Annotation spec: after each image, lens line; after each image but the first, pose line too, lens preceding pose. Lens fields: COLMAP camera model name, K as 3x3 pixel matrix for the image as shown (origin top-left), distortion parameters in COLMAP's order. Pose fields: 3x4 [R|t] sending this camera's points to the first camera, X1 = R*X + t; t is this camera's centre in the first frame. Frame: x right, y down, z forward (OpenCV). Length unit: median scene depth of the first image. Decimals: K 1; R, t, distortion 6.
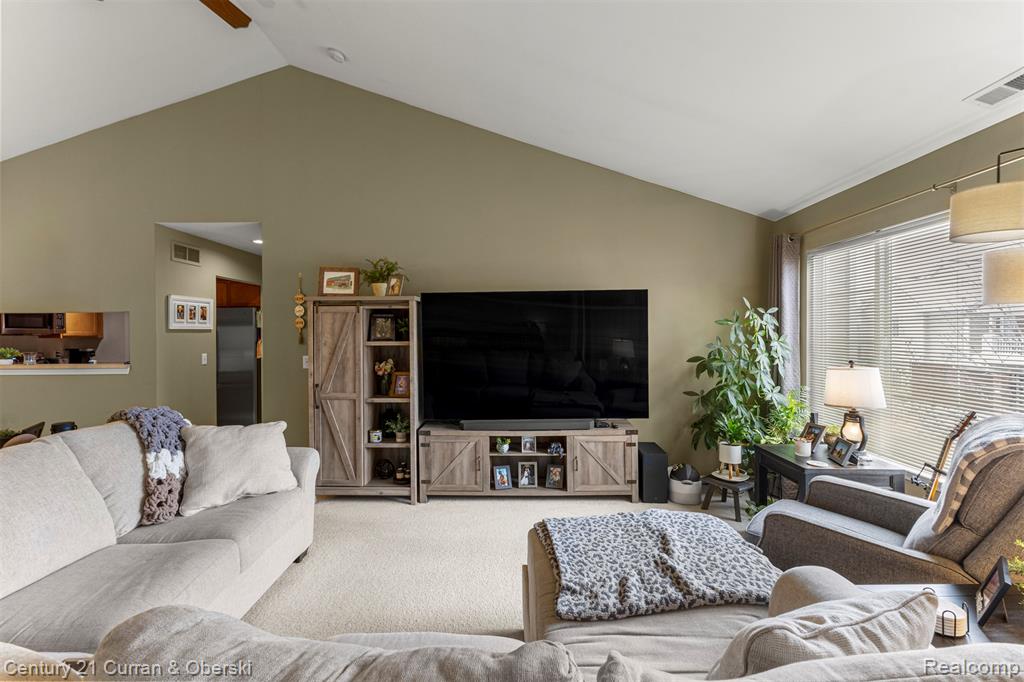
lens RADIAL K [[441.3, 0, 515.7], [0, 441.3, 340.7], [0, 0, 1]] dist [0.016414, -0.001882]
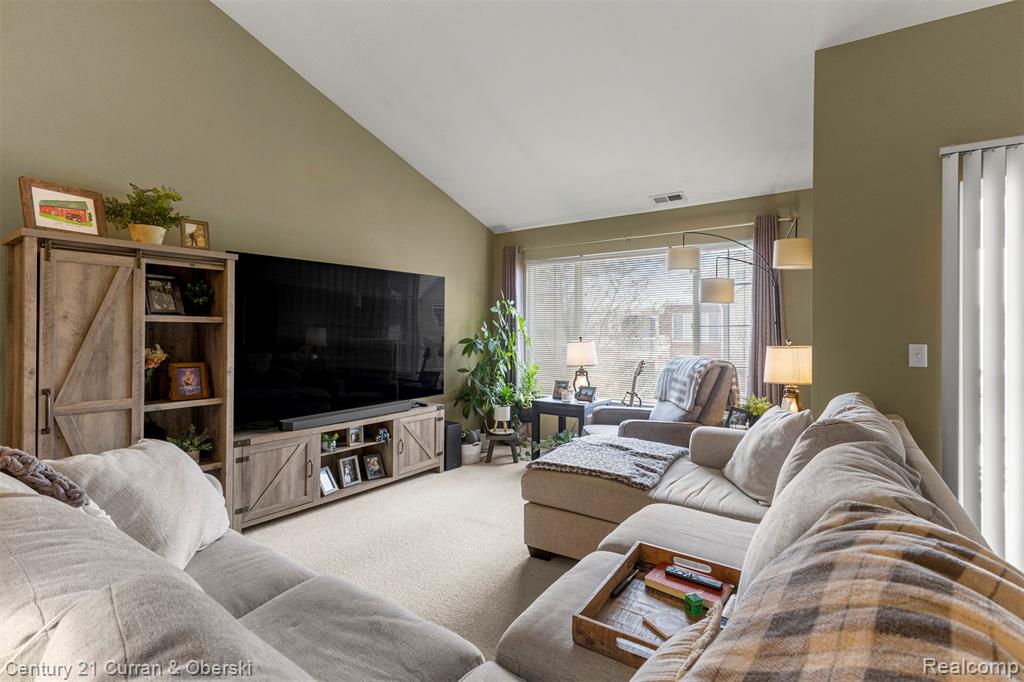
lens RADIAL K [[498.4, 0, 516.8], [0, 498.4, 335.1], [0, 0, 1]] dist [-0.002700, -0.000503]
pose [[0.558419, 0.001772, 0.829557, -0.635060], [0.004826, 0.999974, -0.005385, 0.036883], [-0.829545, 0.007011, 0.558396, 0.162582]]
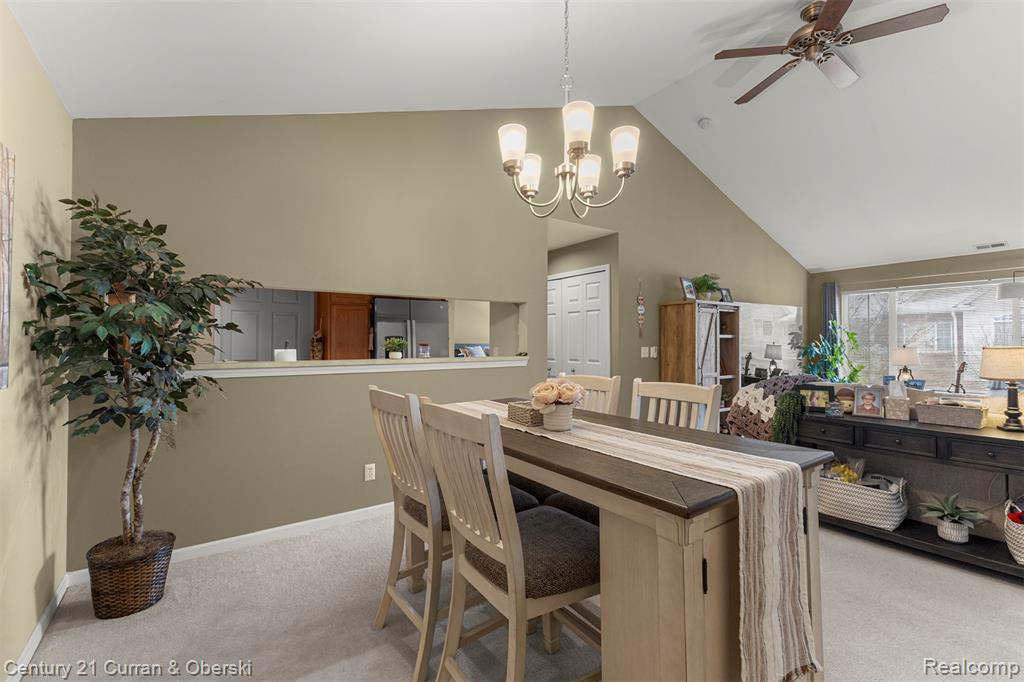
lens RADIAL K [[441.3, 0, 514.6], [0, 441.3, 335.2], [0, 0, 1]] dist [0.016414, -0.001882]
pose [[0.810243, 0.013871, 0.585930, -1.657962], [0.003160, 0.999602, -0.028034, 0.040196], [-0.586086, 0.024566, 0.809876, 0.255424]]
